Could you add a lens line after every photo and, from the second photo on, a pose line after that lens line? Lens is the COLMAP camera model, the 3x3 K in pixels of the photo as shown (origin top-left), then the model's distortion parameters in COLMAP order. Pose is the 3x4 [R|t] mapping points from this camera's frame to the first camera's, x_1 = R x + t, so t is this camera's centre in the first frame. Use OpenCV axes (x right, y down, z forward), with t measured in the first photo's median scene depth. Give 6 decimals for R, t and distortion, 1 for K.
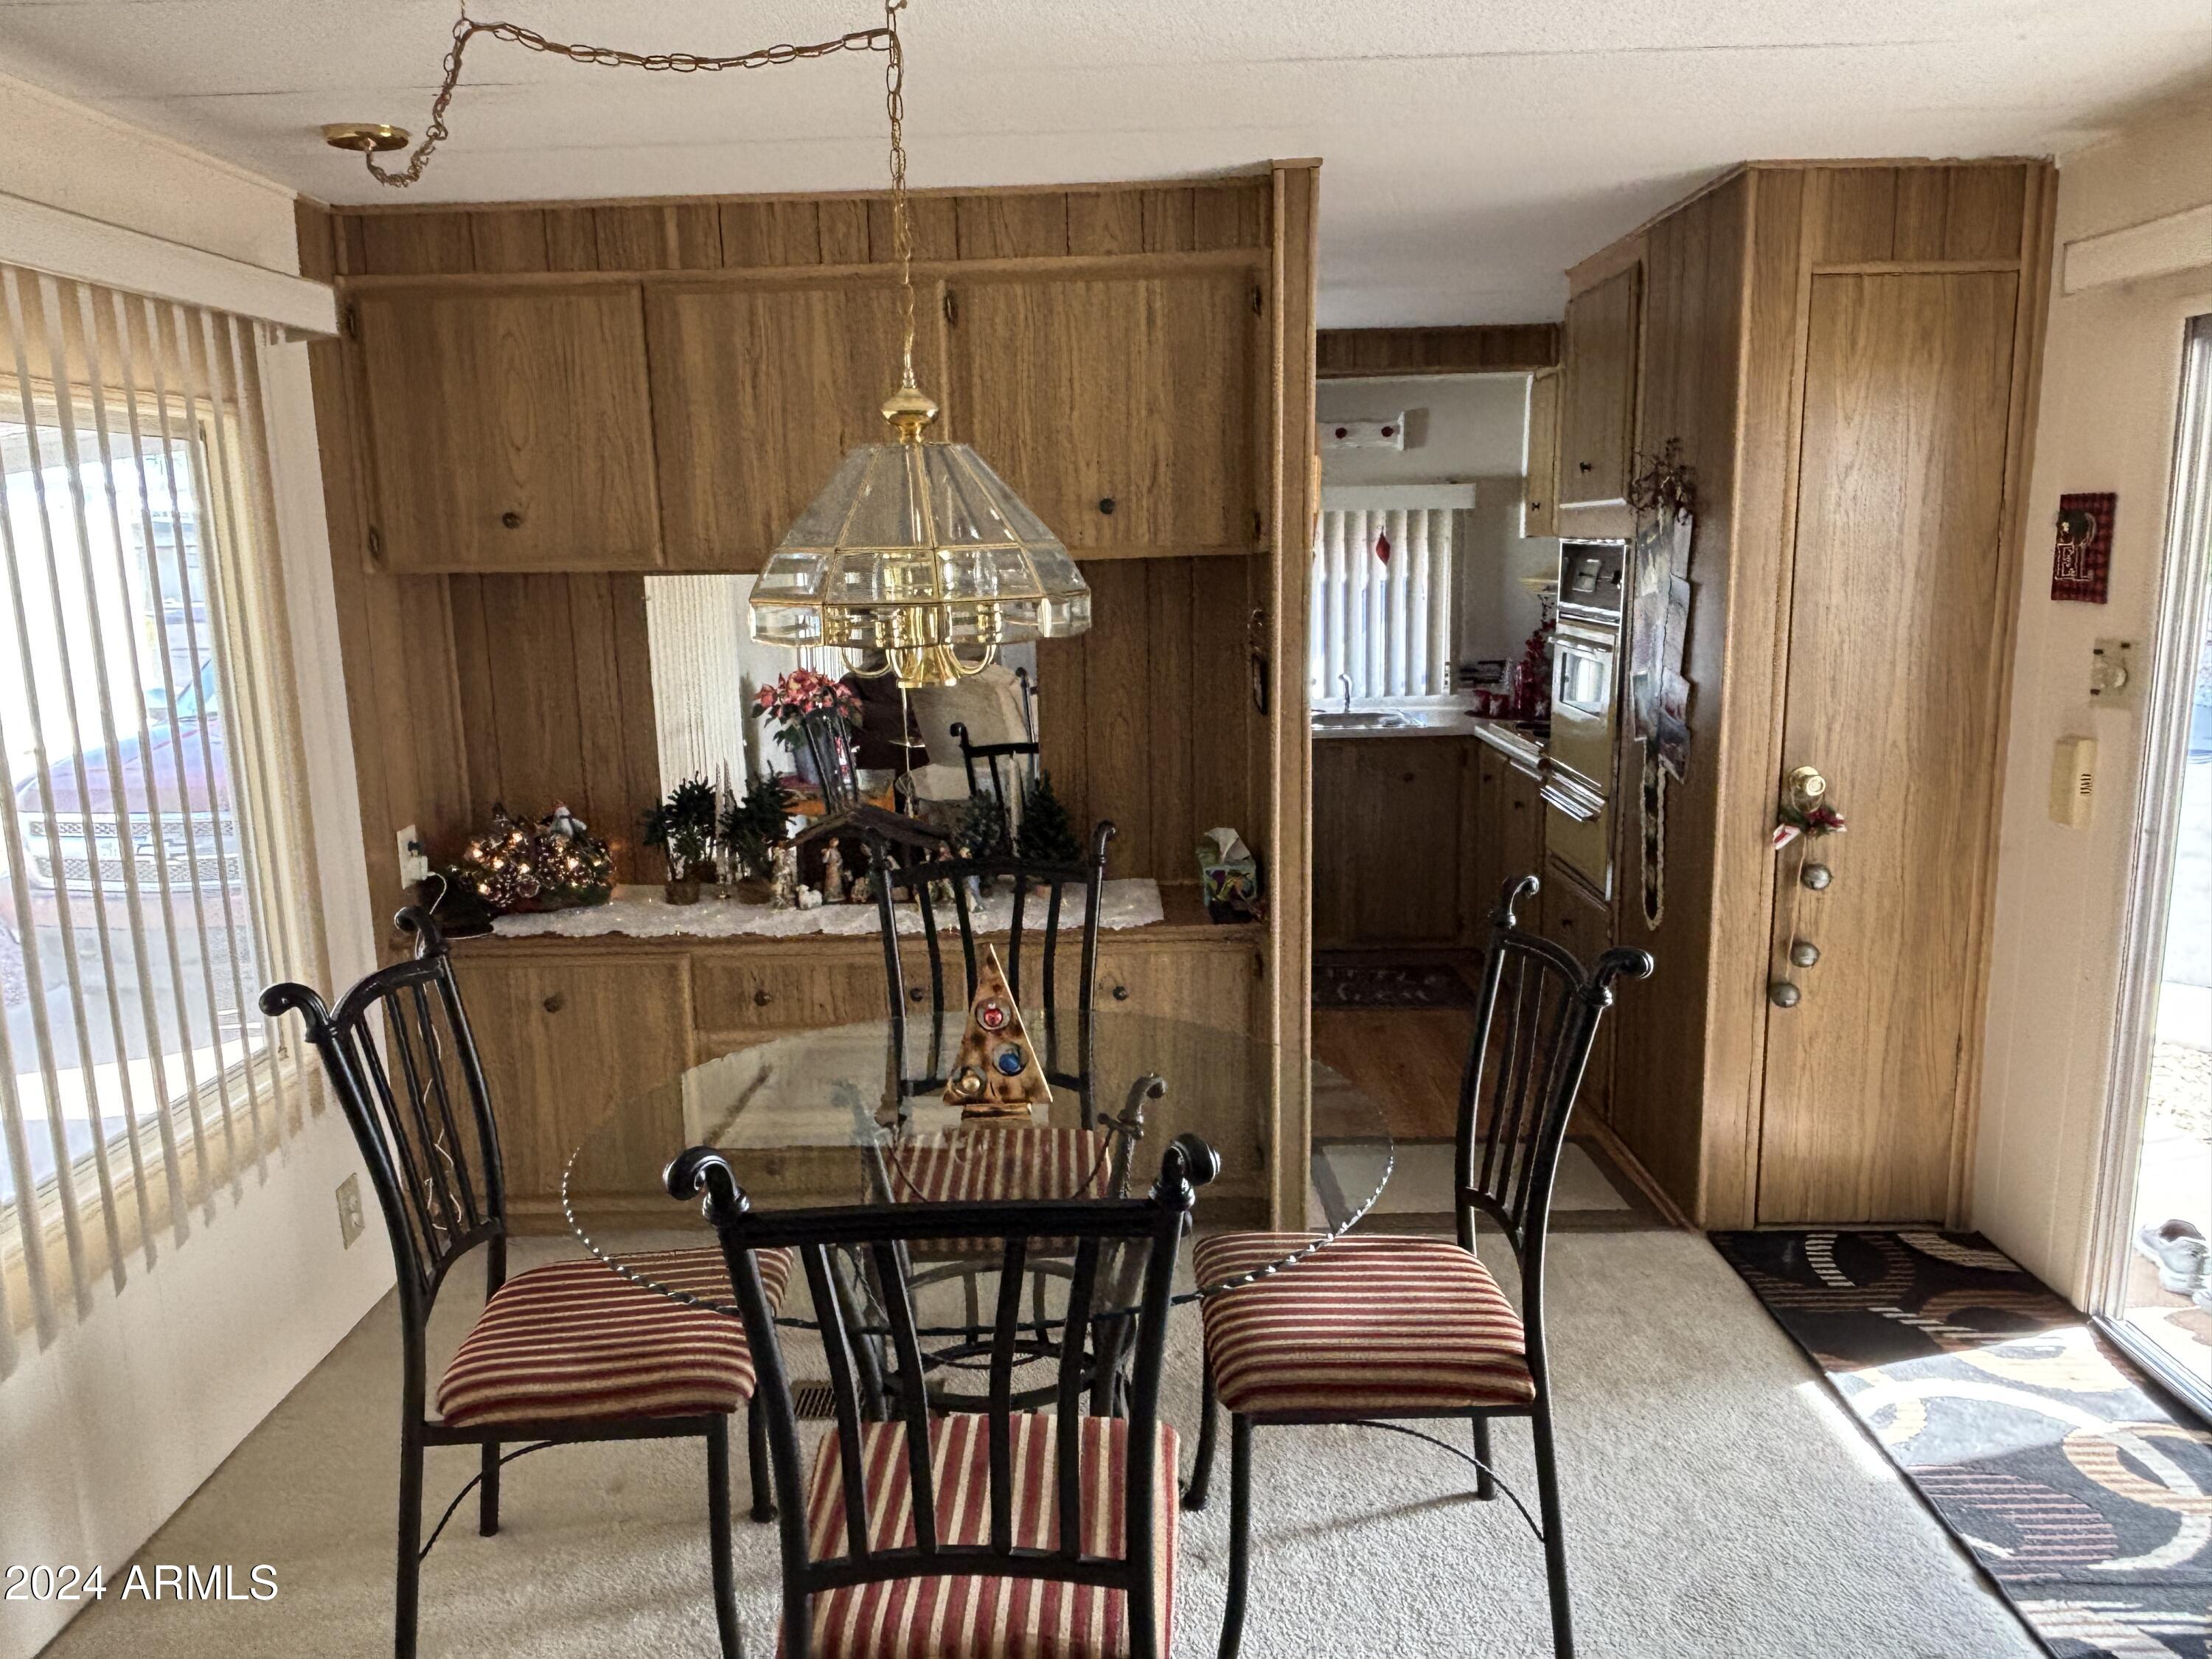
lens RADIAL K [[1501.0, 0, 1098.8], [0, 1501.0, 812.2], [0, 0, 1]] dist [0.003867, -0.003487]
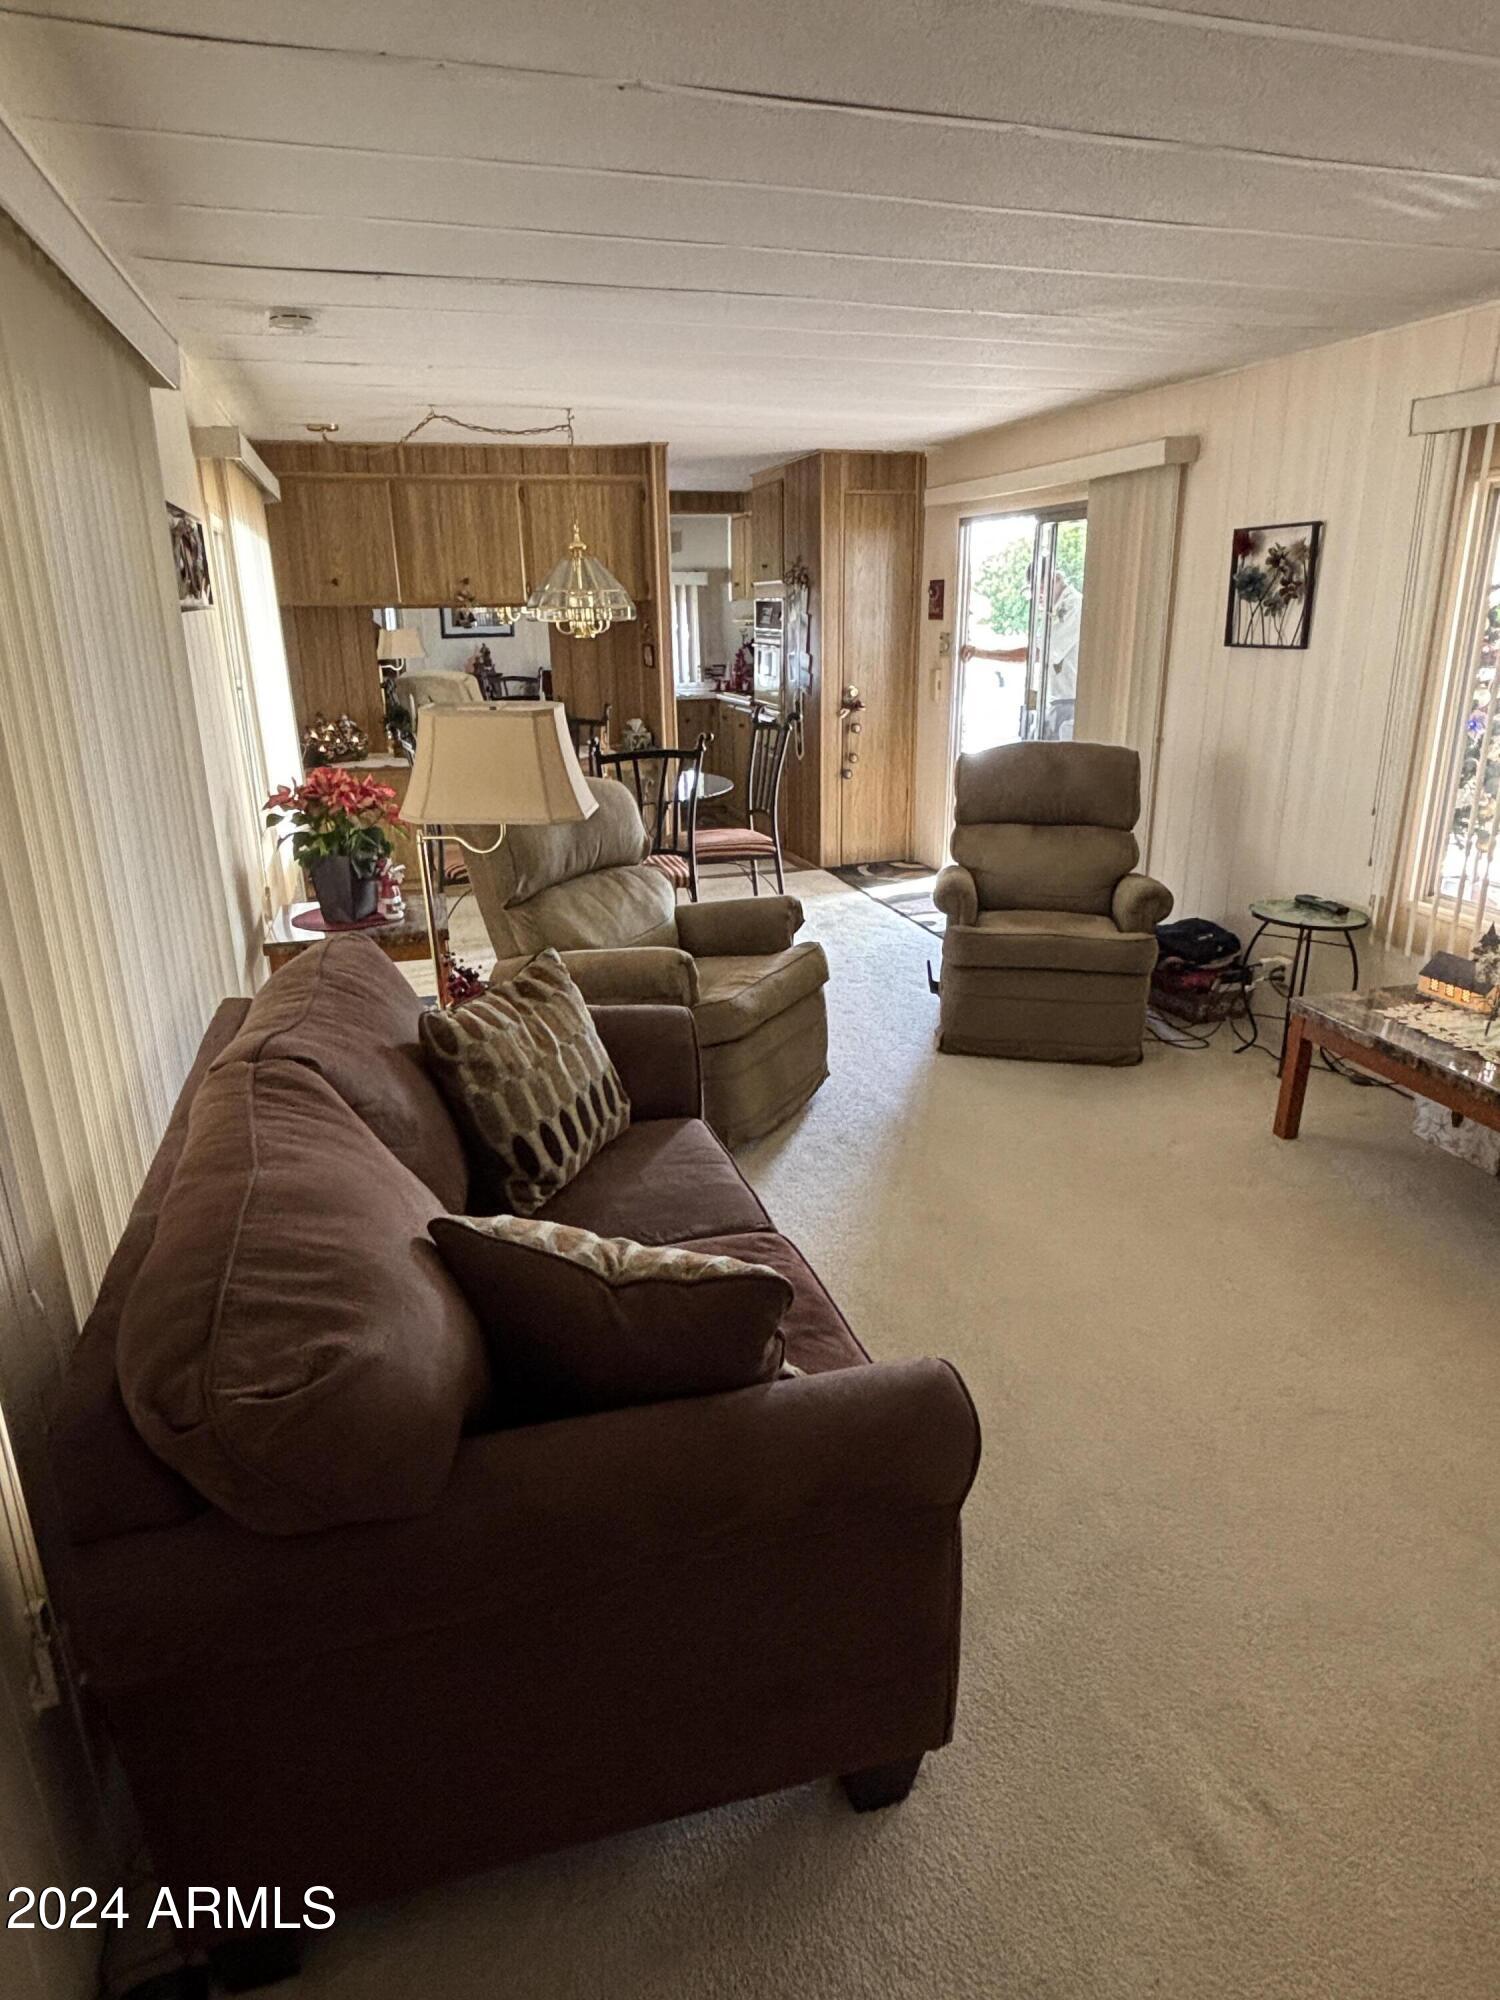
lens RADIAL K [[1164.2, 0, 744.9], [0, 1164.2, 1008.3], [0, 0, 1]] dist [0.001527, -0.001223]
pose [[0.952207, -0.092310, 0.291171, -0.359323], [0.049377, 0.987222, 0.151505, 0.210430], [-0.301436, -0.129887, 0.944598, -0.959040]]
